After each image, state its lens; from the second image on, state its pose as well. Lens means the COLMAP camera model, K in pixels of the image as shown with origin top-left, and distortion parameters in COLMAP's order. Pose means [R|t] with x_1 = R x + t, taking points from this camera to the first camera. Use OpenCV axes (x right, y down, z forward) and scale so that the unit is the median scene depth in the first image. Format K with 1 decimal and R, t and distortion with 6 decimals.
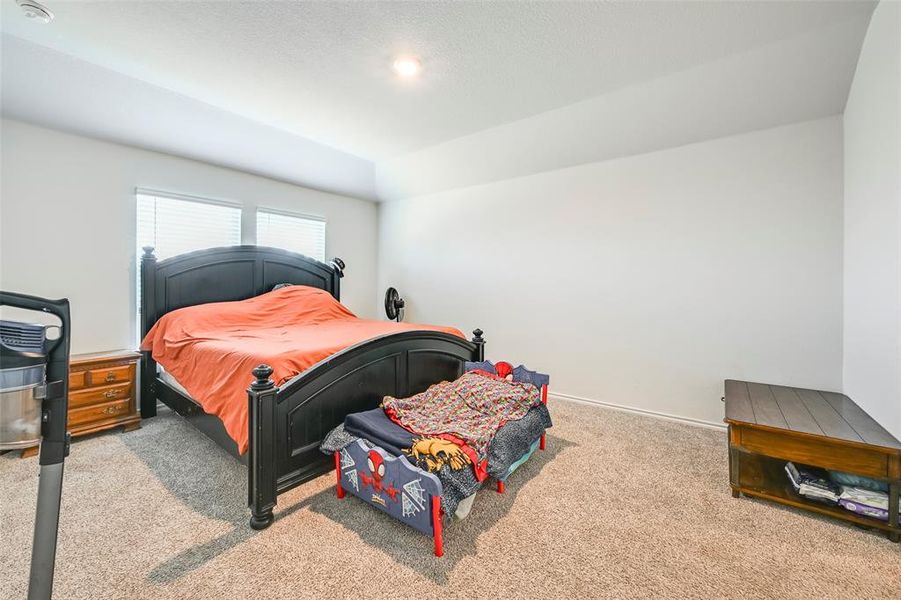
lens RADIAL K [[365.8, 0, 453.4], [0, 365.8, 281.7], [0, 0, 1]] dist [0.000634, 0.000210]
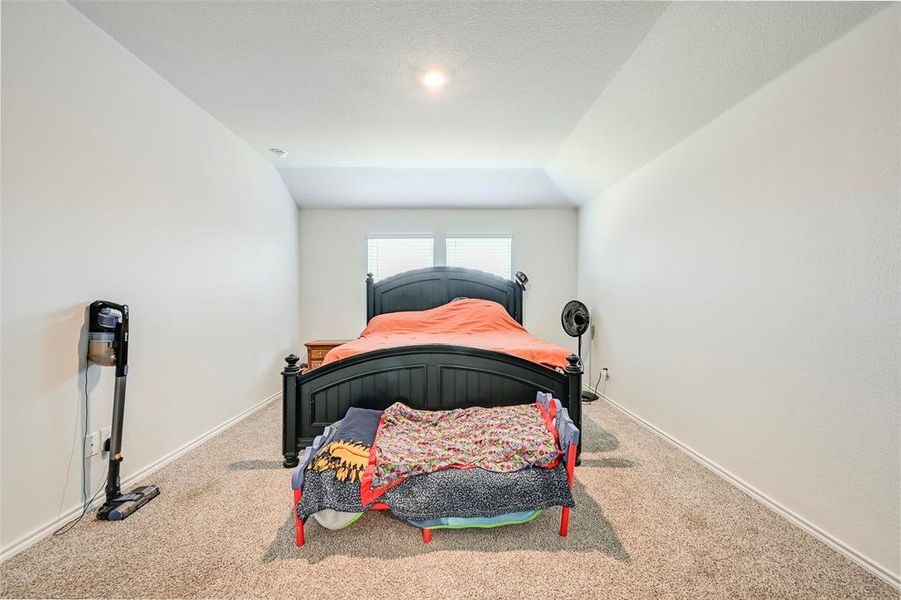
lens RADIAL K [[363.3, 0, 448.1], [0, 363.3, 293.1], [0, 0, 1]] dist [-0.000681, 0.000065]
pose [[0.617895, -0.013131, -0.786151, 0.430550], [0.008629, 0.999914, -0.009920, 0.003196], [0.786214, -0.000654, 0.617955, 0.266258]]
